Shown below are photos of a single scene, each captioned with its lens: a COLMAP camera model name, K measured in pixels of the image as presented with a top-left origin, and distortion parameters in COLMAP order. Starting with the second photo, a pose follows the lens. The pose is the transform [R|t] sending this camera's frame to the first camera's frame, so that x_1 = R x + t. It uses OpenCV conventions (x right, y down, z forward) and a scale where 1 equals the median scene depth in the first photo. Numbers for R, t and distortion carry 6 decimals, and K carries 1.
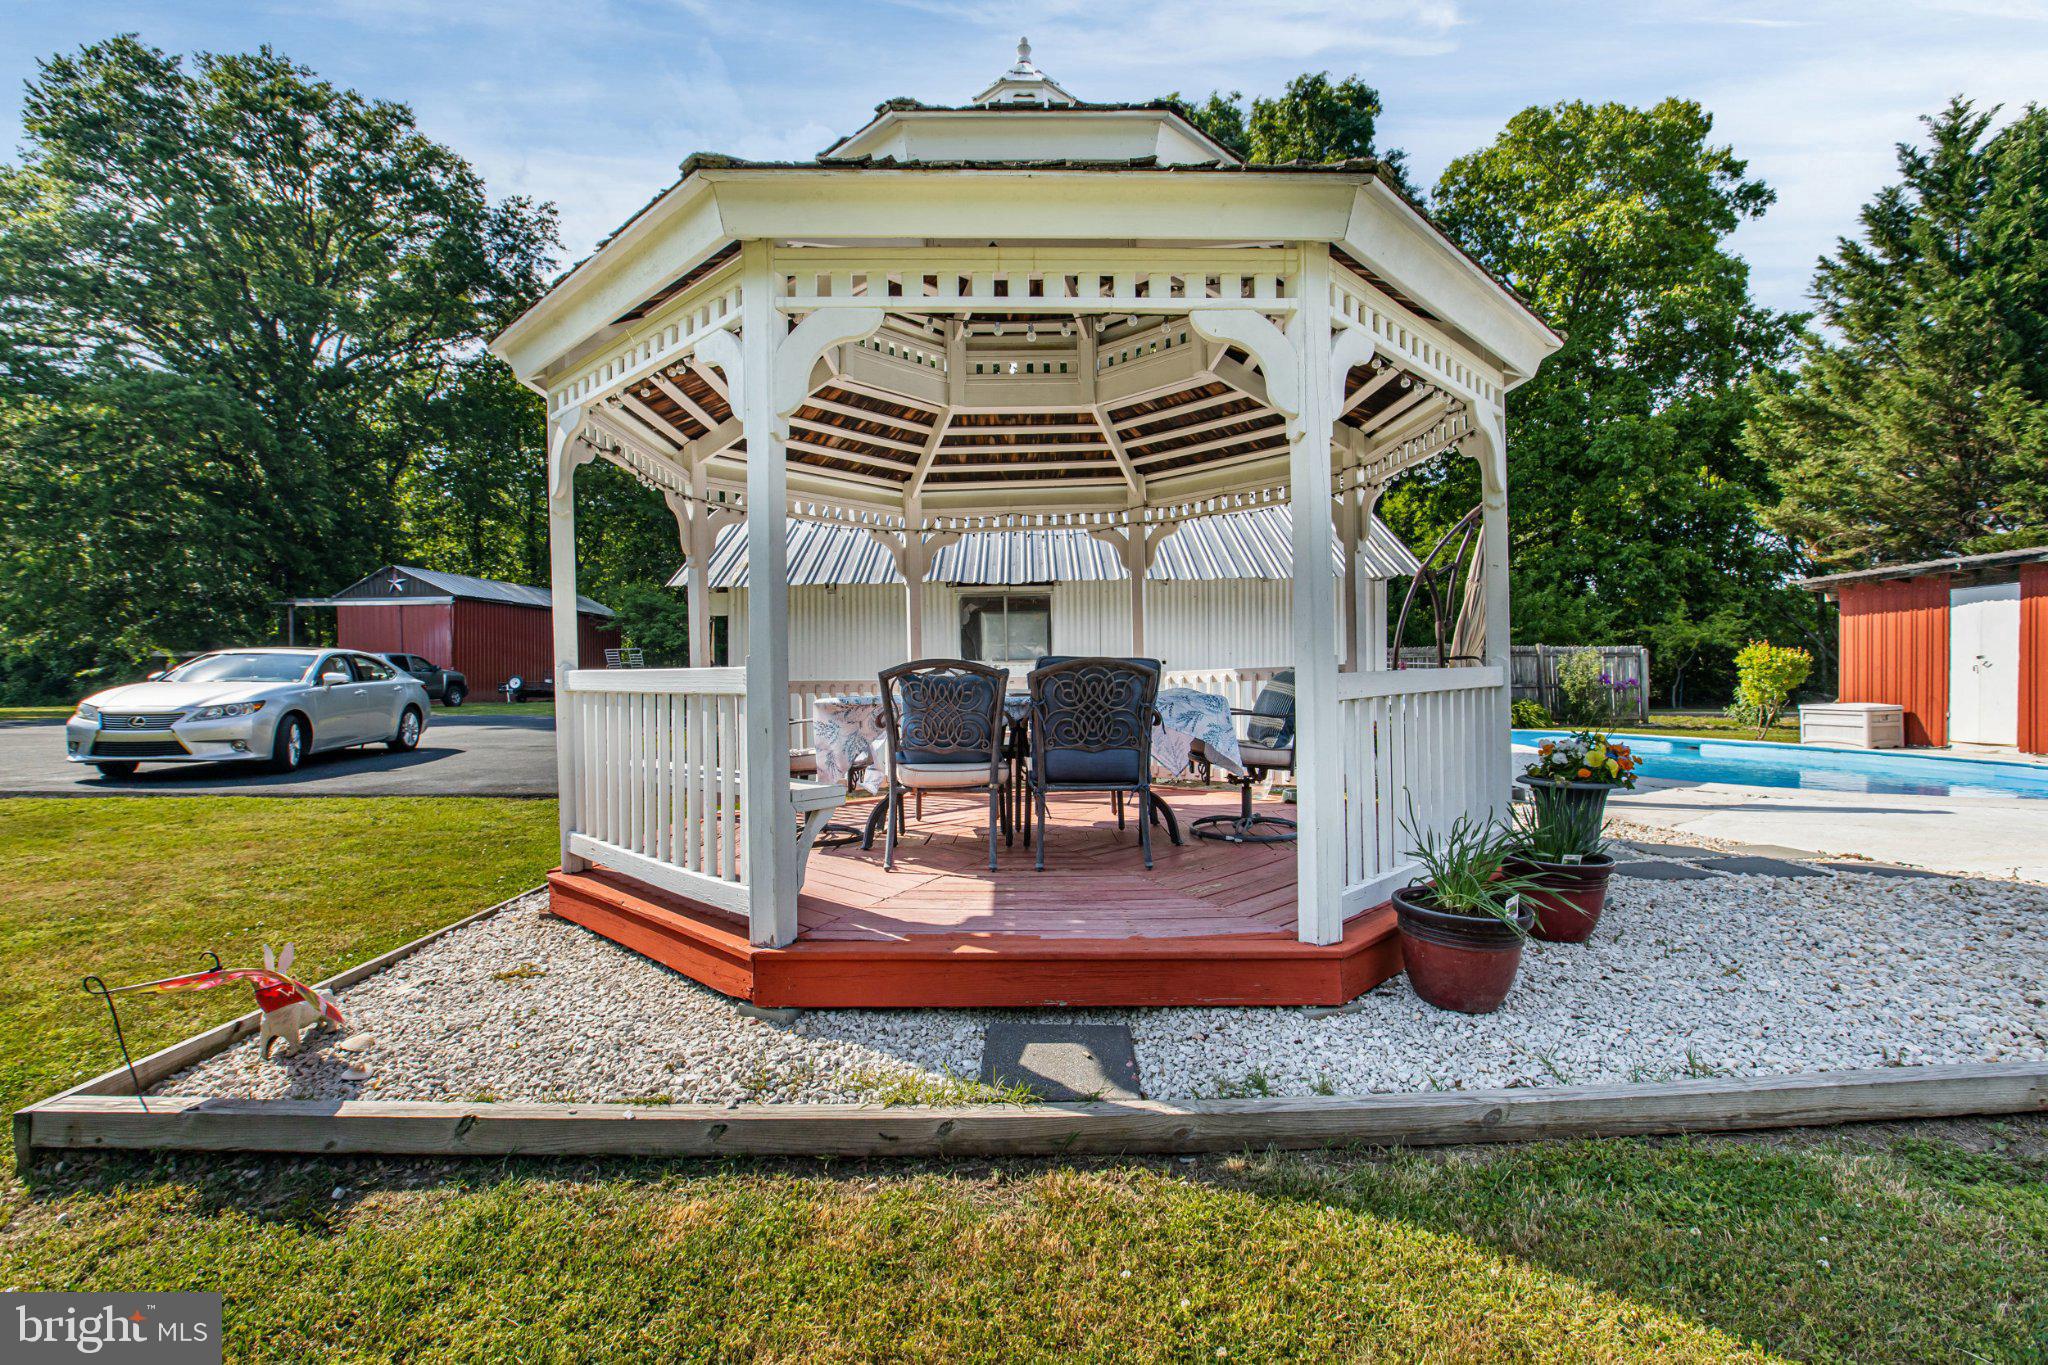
lens RADIAL K [[930.1, 0, 988.5], [0, 930.1, 694.8], [0, 0, 1]] dist [-0.021402, 0.004258]
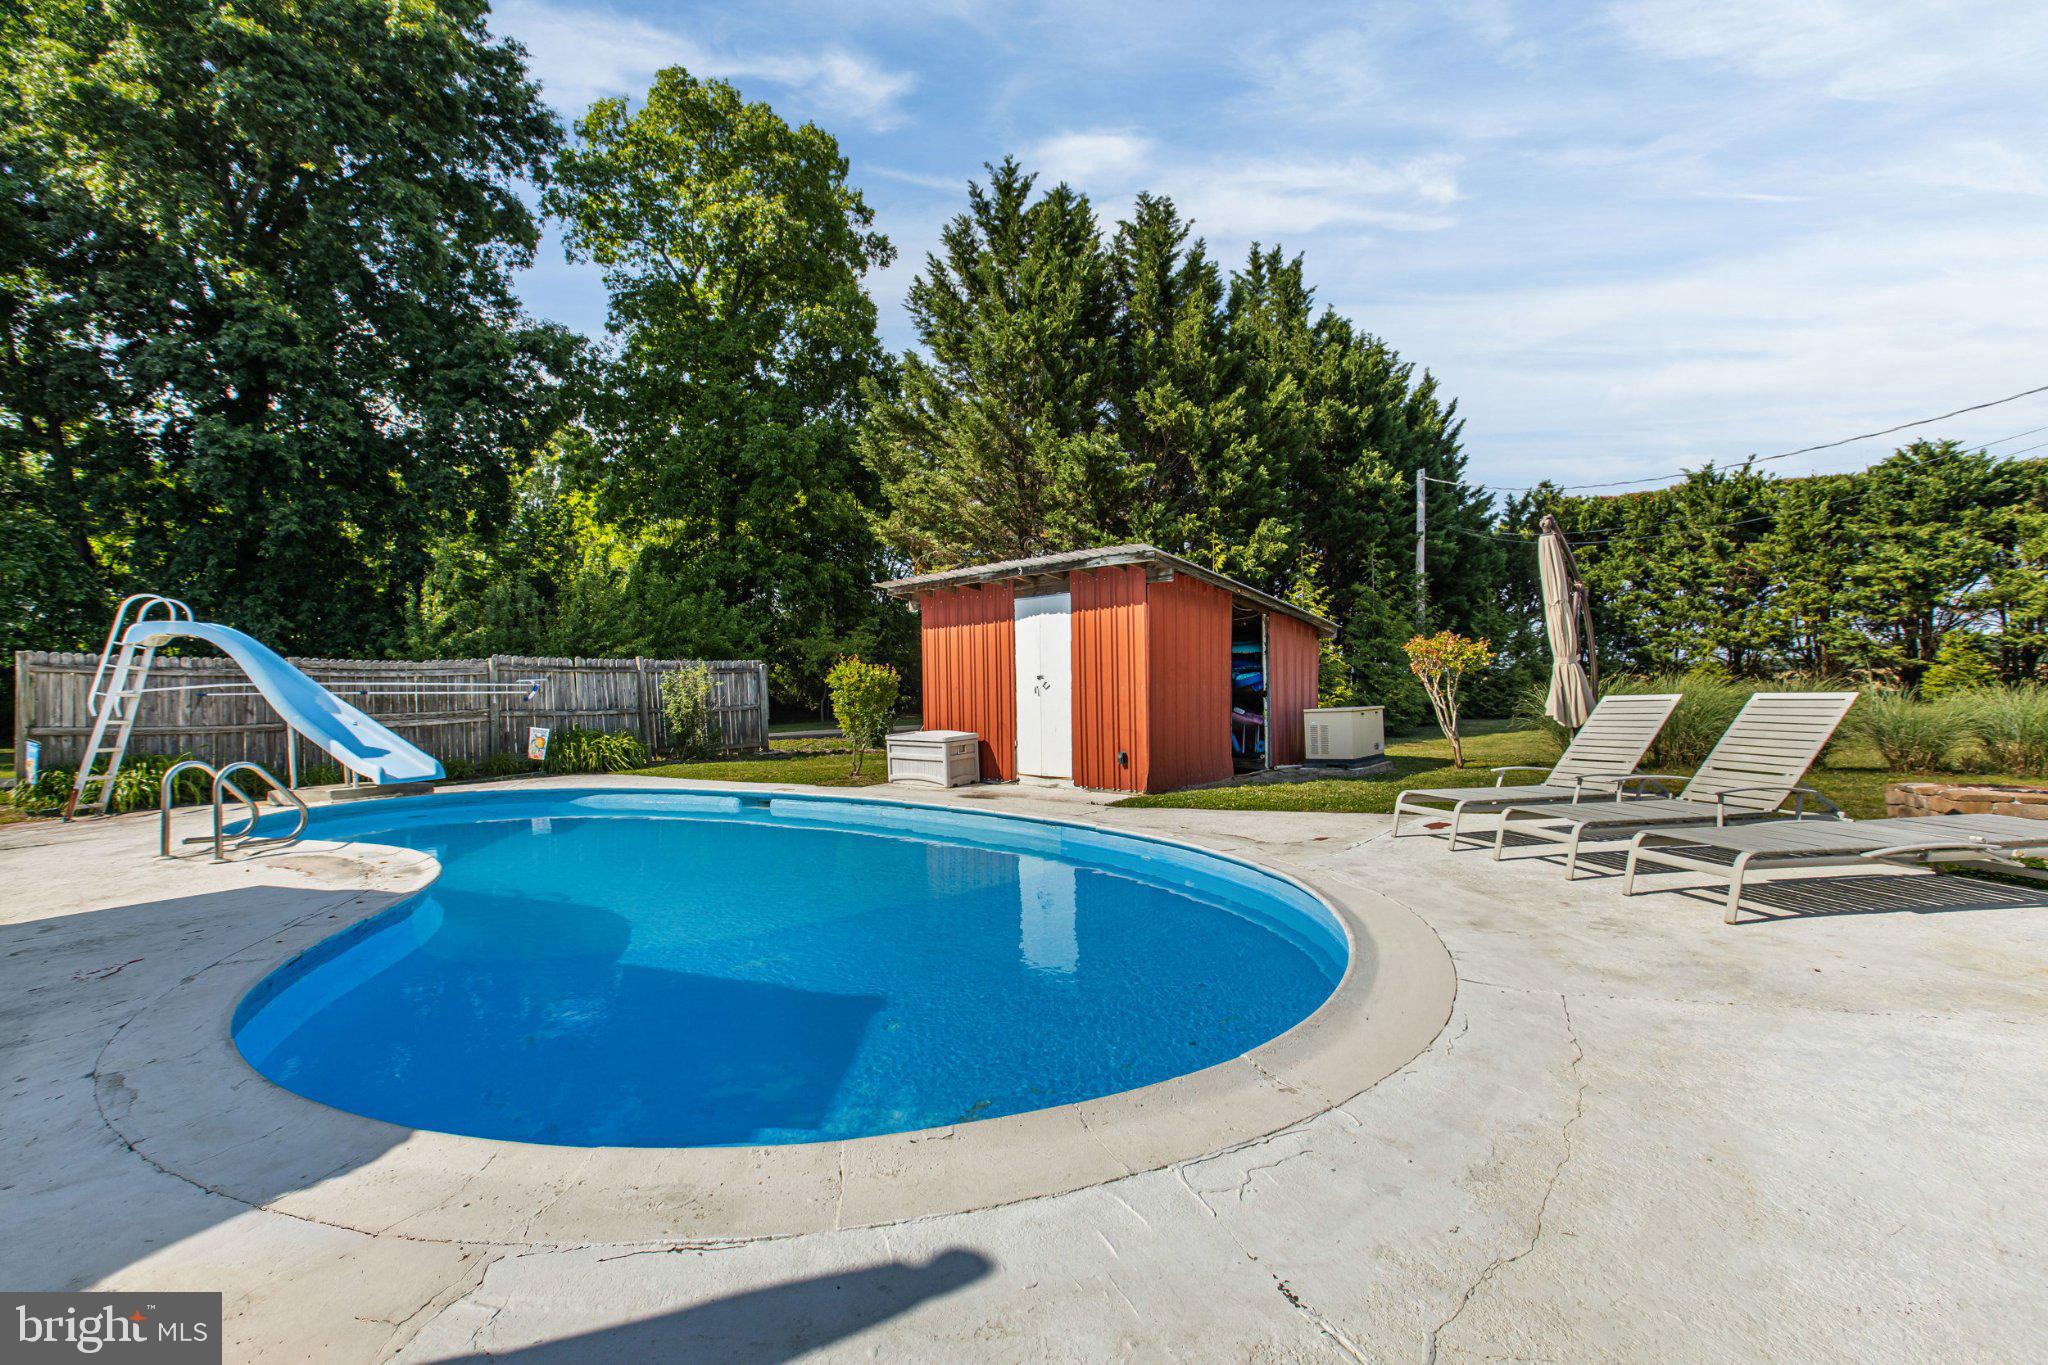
lens RADIAL K [[914.9, 0, 1021.6], [0, 914.9, 682.1], [0, 0, 1]] dist [-0.028181, 0.001969]
pose [[0.686441, -0.011038, 0.727102, 0.268433], [0.028948, 0.999507, -0.012155, -0.016134], [-0.726609, 0.029392, 0.686422, 0.251666]]
